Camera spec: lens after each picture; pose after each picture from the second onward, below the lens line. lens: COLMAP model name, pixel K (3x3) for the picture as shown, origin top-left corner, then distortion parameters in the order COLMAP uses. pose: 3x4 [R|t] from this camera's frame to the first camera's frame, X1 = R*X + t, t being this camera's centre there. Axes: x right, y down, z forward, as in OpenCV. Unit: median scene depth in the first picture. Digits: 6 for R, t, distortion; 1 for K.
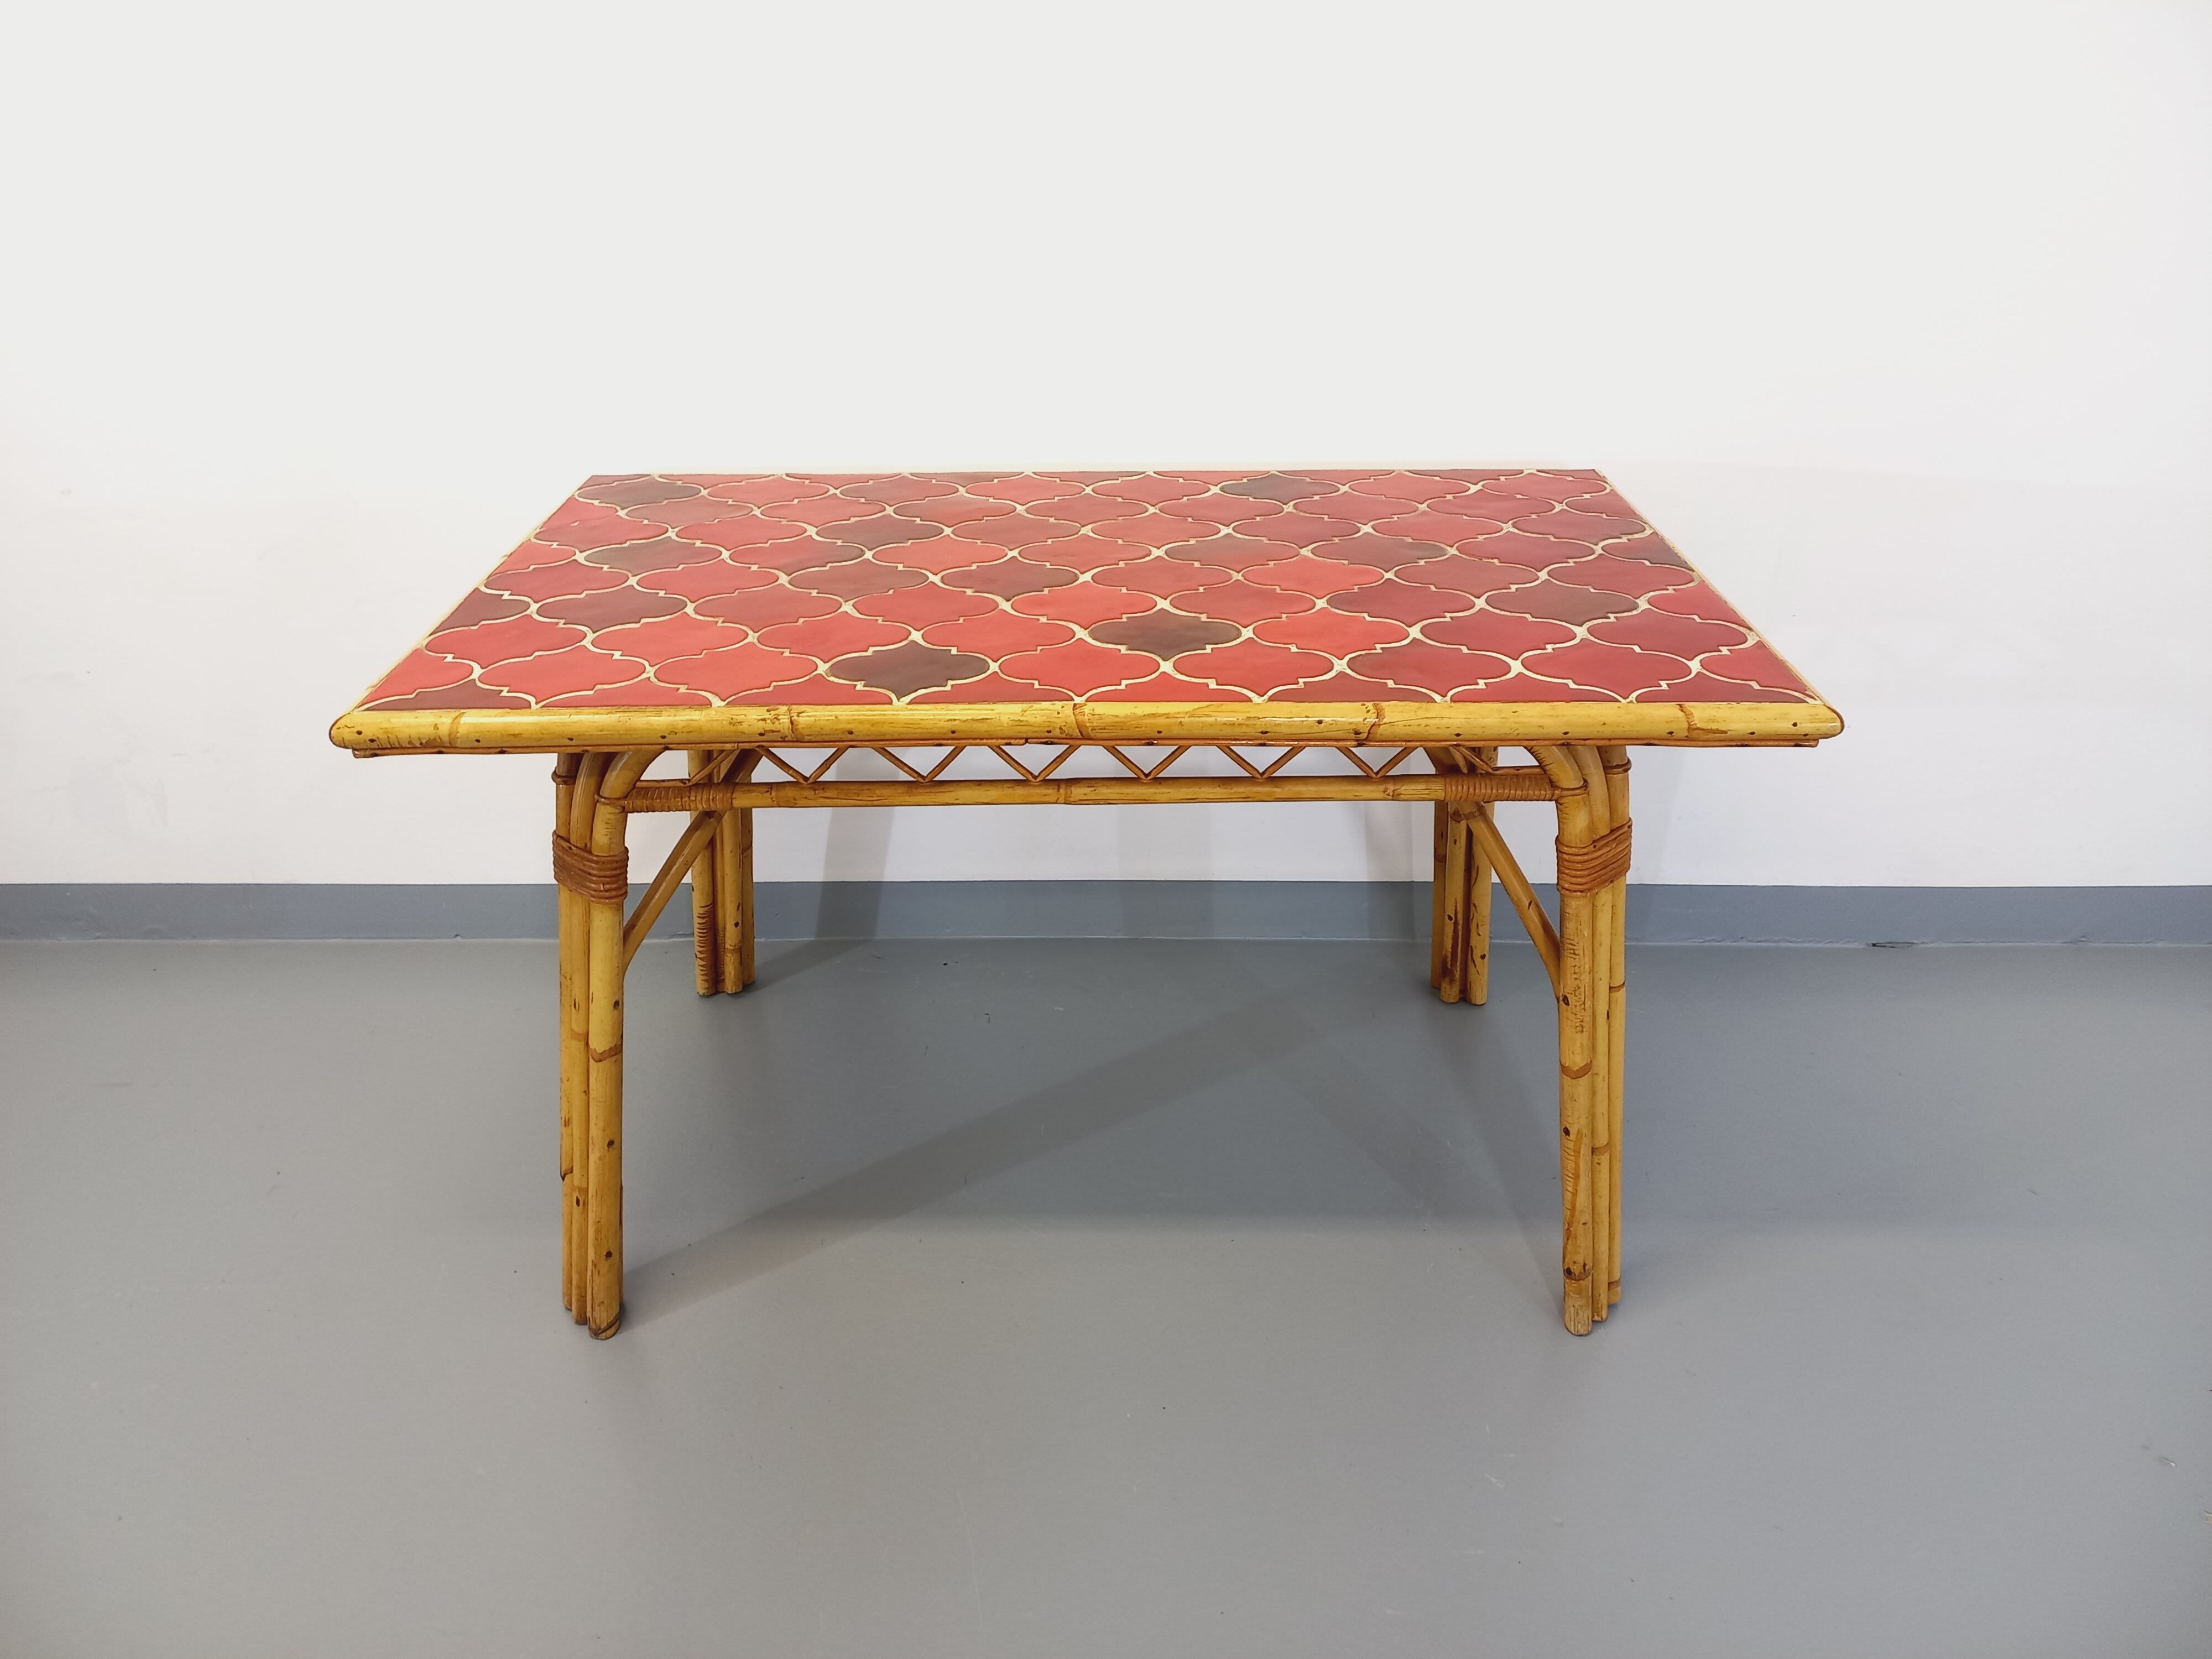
lens RADIAL K [[1590.8, 0, 1094.6], [0, 1590.8, 755.5], [0, 0, 1]] dist [0.066112, 0.000506]
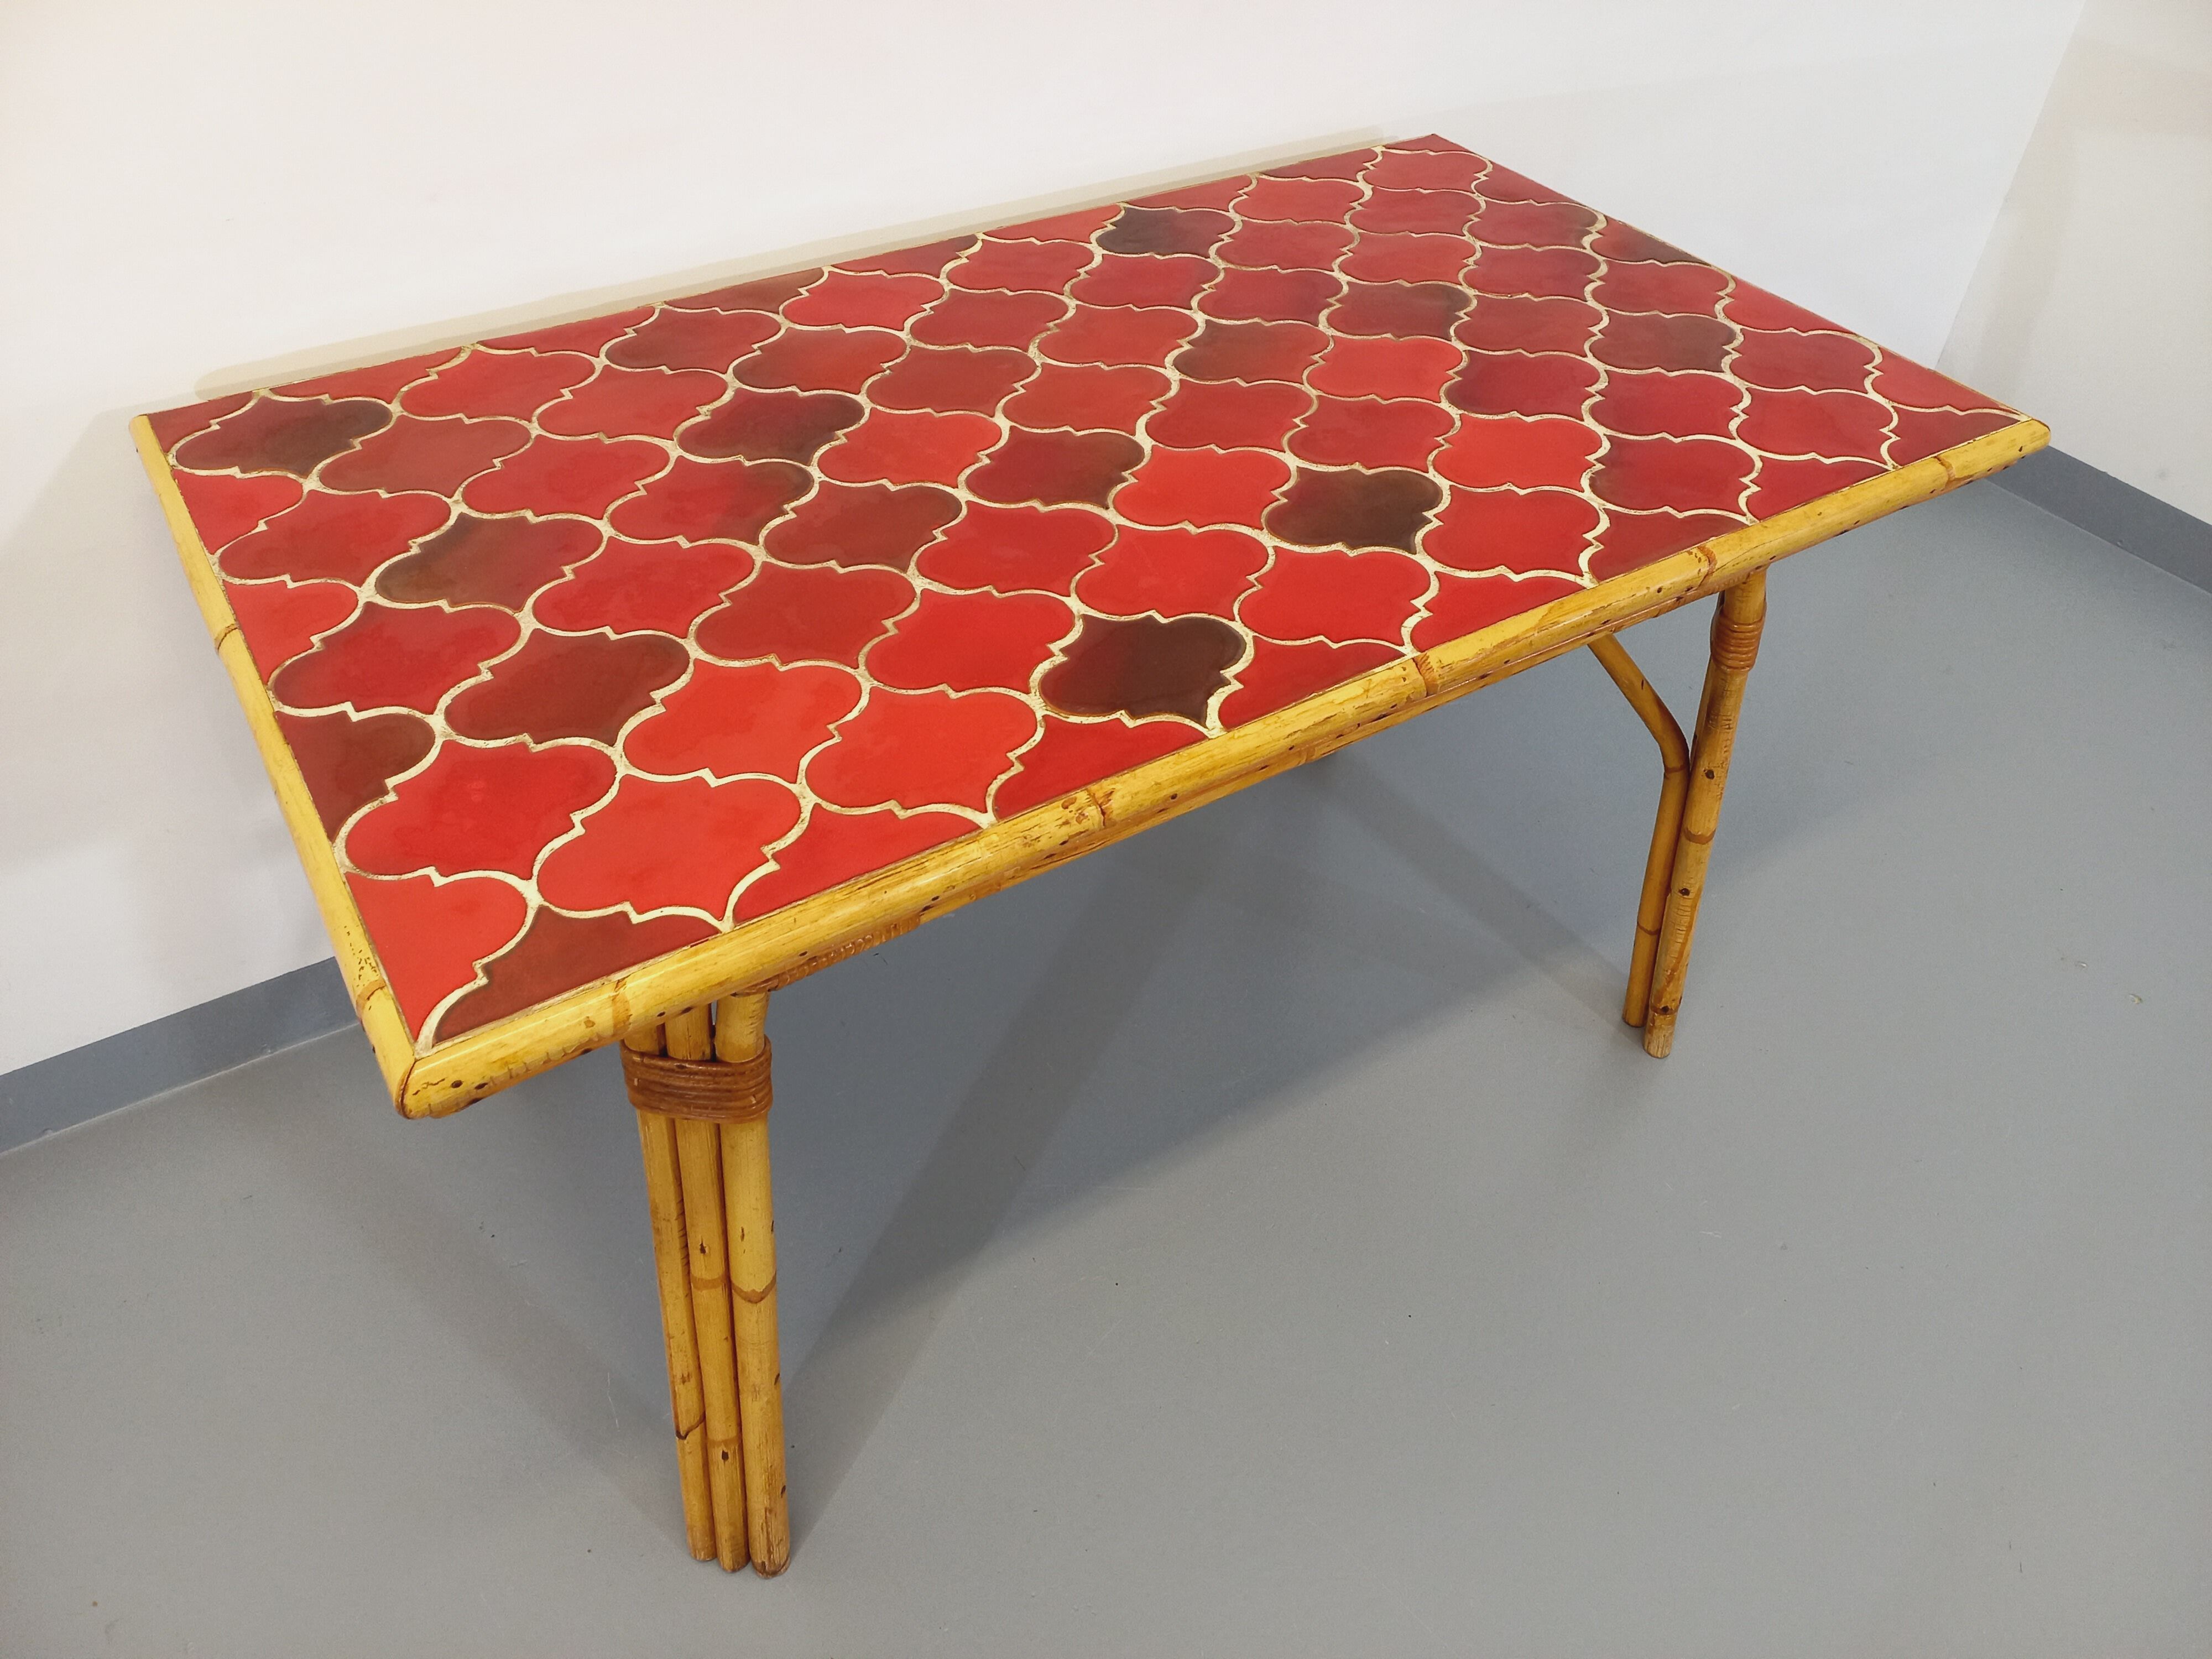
lens RADIAL K [[1606.1, 0, 1103.8], [0, 1606.1, 823.4], [0, 0, 1]] dist [0.044384, -0.004461]
pose [[0.841092, -0.341323, 0.419598, -0.397291], [0.208795, 0.920508, 0.330256, -0.200524], [-0.498967, -0.190165, 0.845499, 0.356911]]
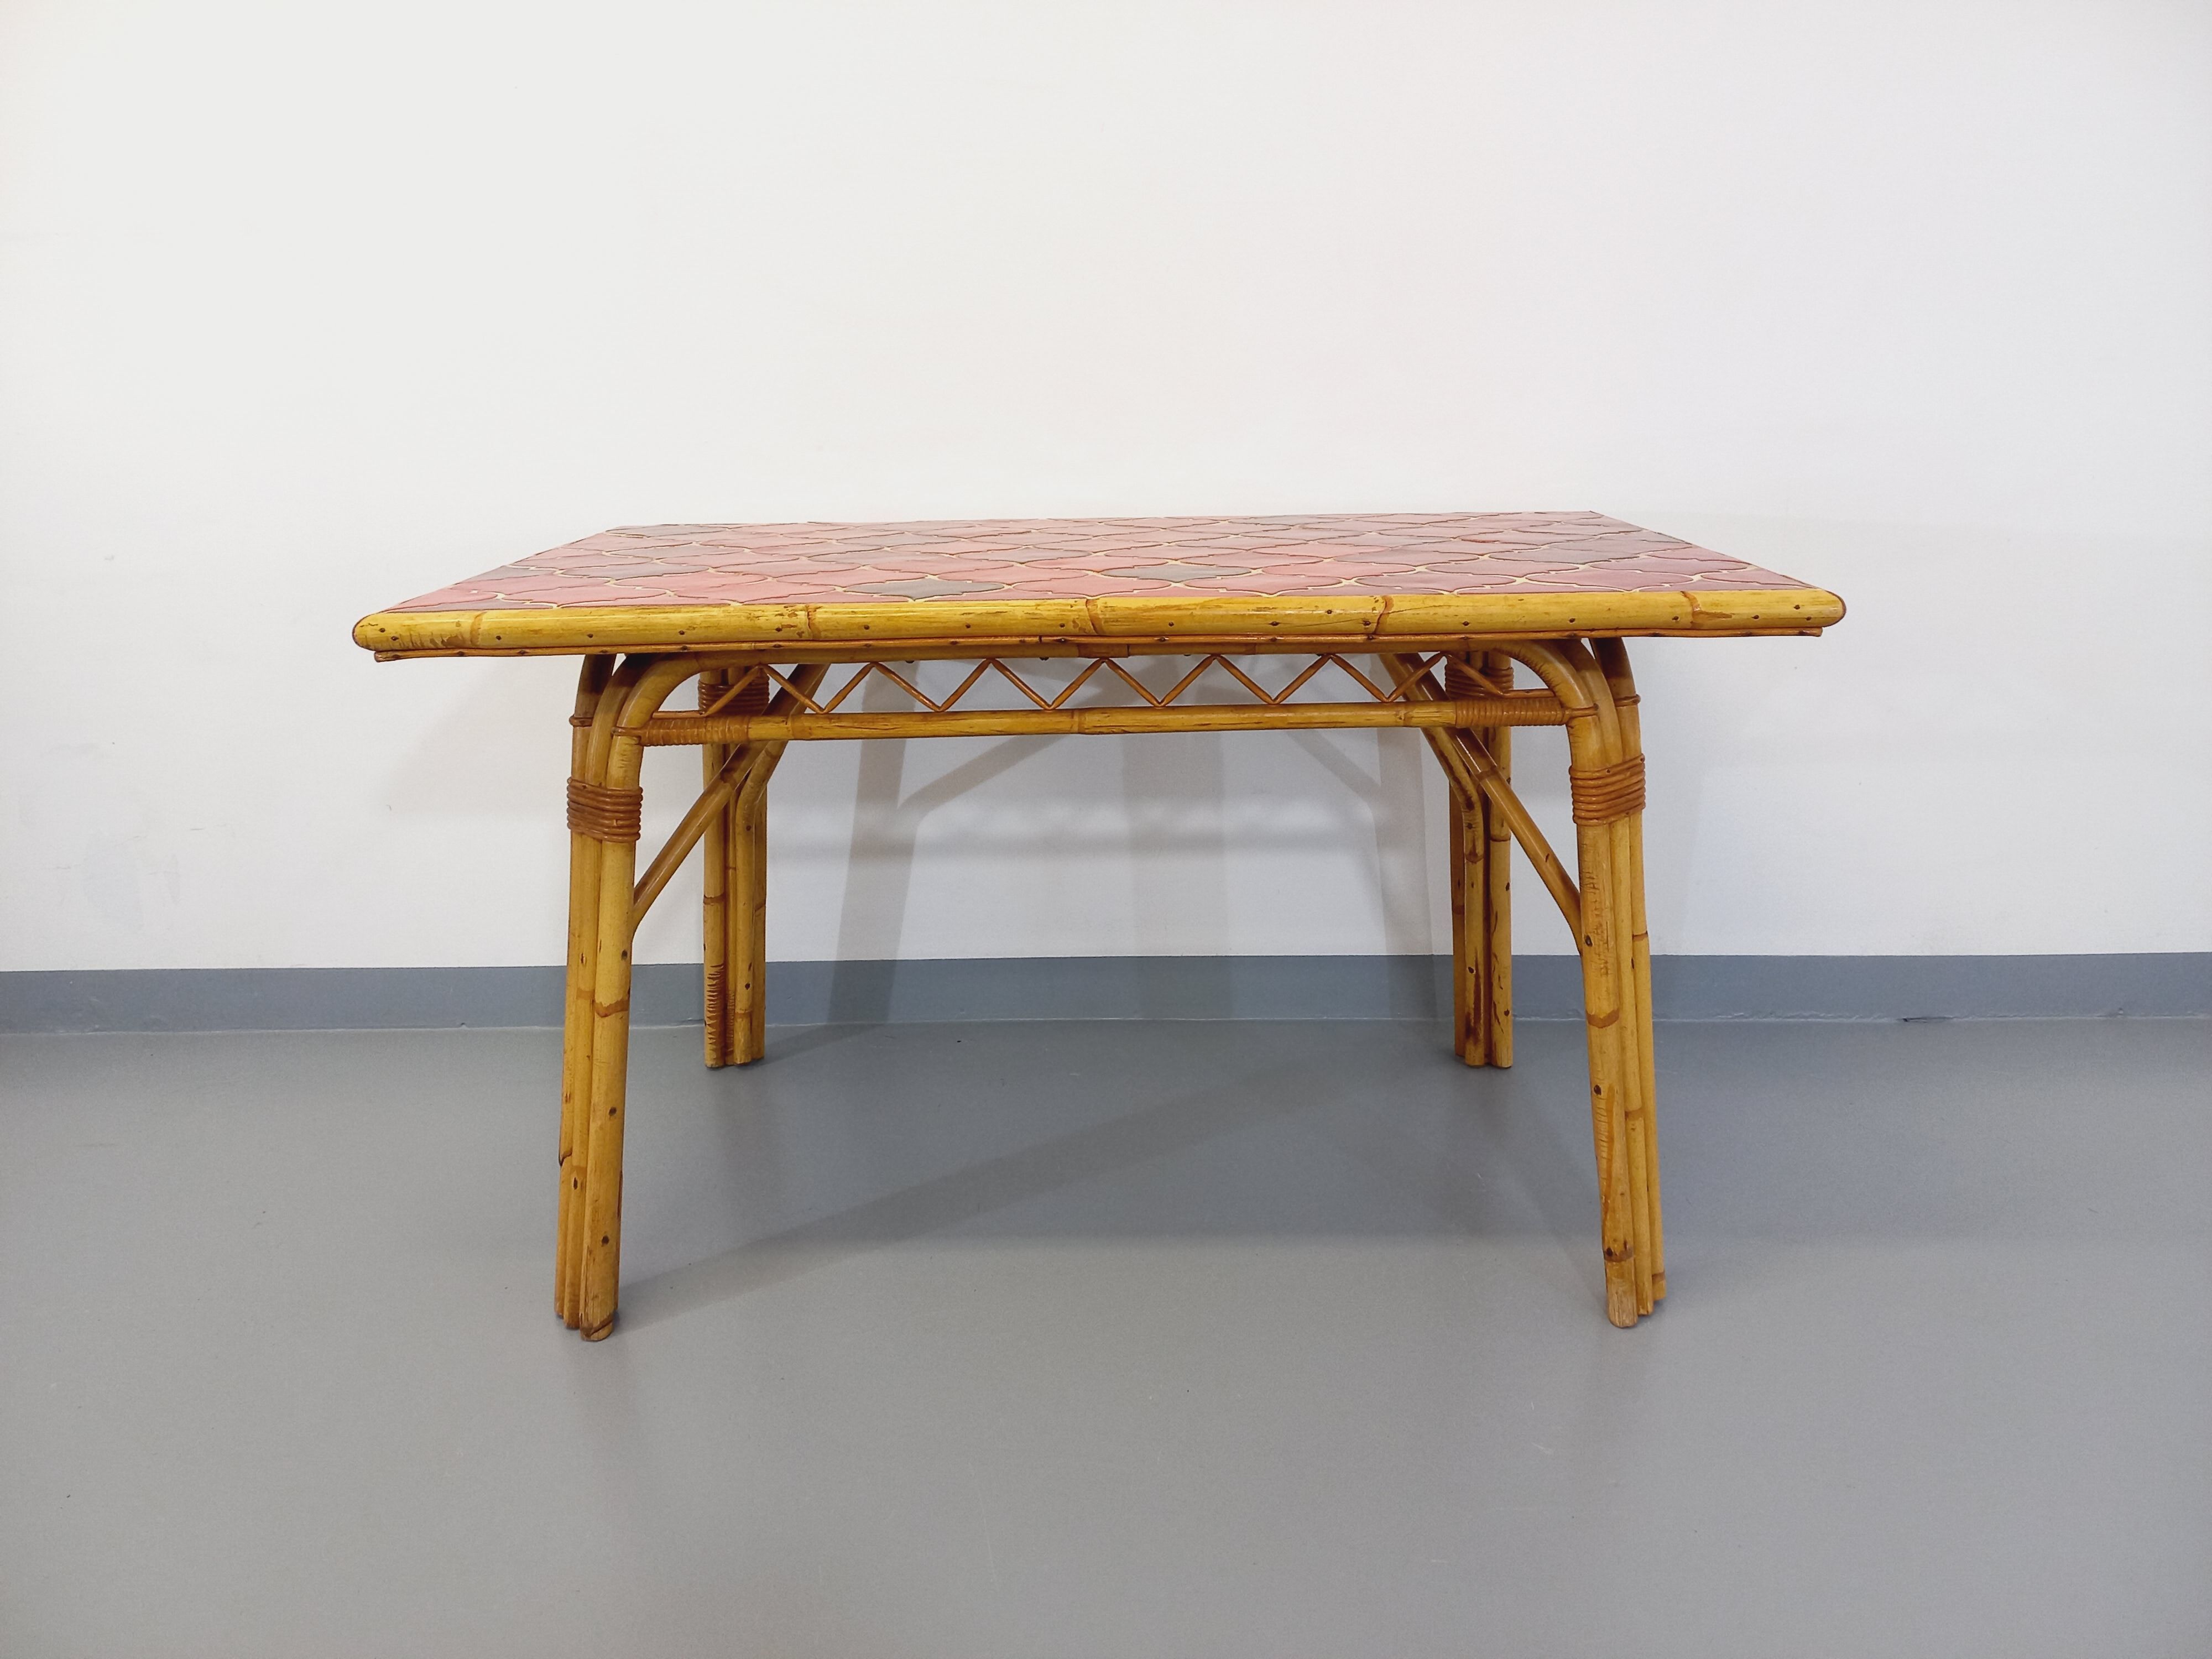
lens RADIAL K [[1588.0, 0, 1109.3], [0, 1588.0, 822.9], [0, 0, 1]] dist [0.070206, -0.002639]
pose [[0.999965, -0.008328, -0.000823, 0.000906], [0.008075, 0.986037, -0.166333, 0.233098], [0.002197, 0.166320, 0.986069, 0.017912]]
